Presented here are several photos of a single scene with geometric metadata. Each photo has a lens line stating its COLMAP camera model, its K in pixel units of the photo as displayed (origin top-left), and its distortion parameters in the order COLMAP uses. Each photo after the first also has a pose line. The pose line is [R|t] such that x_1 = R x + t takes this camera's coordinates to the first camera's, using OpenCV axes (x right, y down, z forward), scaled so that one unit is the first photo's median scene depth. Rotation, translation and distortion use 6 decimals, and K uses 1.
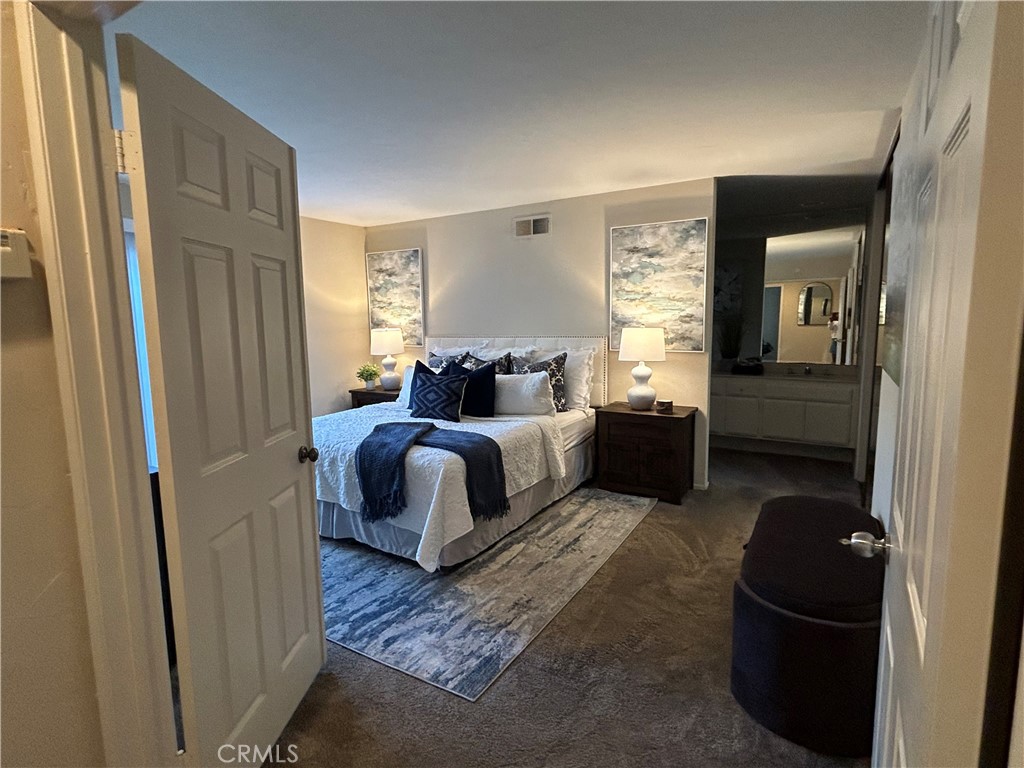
lens RADIAL K [[518.3, 0, 511.4], [0, 518.3, 382.4], [0, 0, 1]] dist [-0.008205, 0.001685]
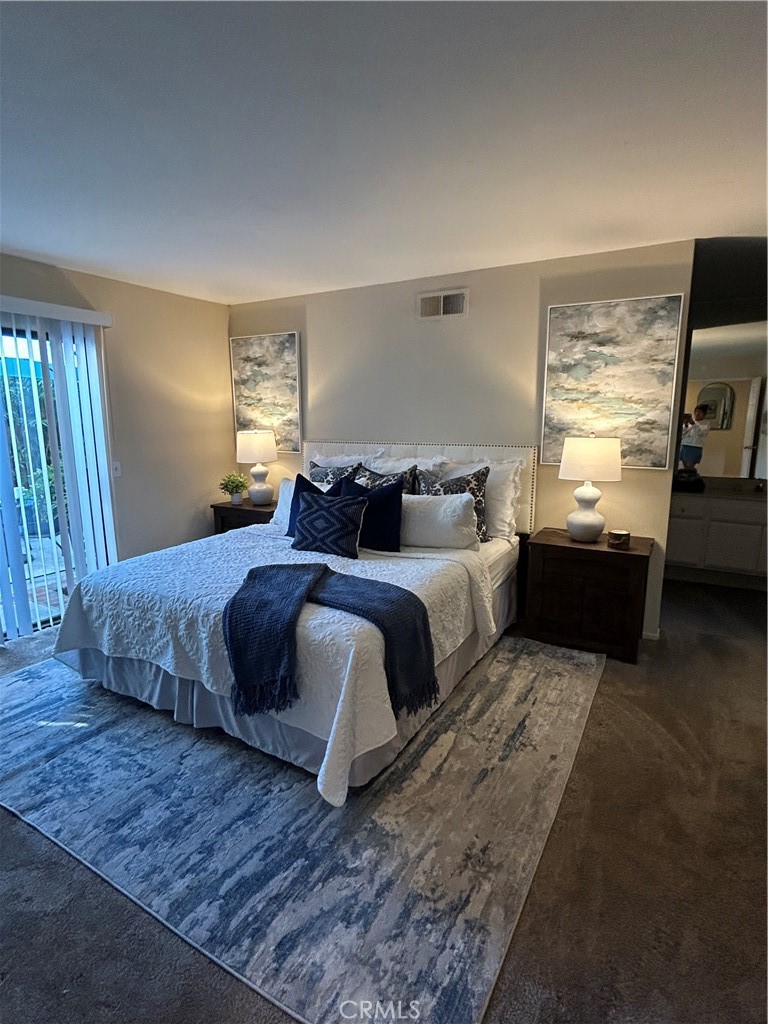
lens RADIAL K [[518.3, 0, 385.4], [0, 518.3, 511.6], [0, 0, 1]] dist [-0.008205, 0.001685]
pose [[0.999630, 0.008949, 0.025692, -0.076986], [-0.010519, 0.998043, 0.061633, -0.039580], [-0.025090, -0.061880, 0.997768, 0.230946]]
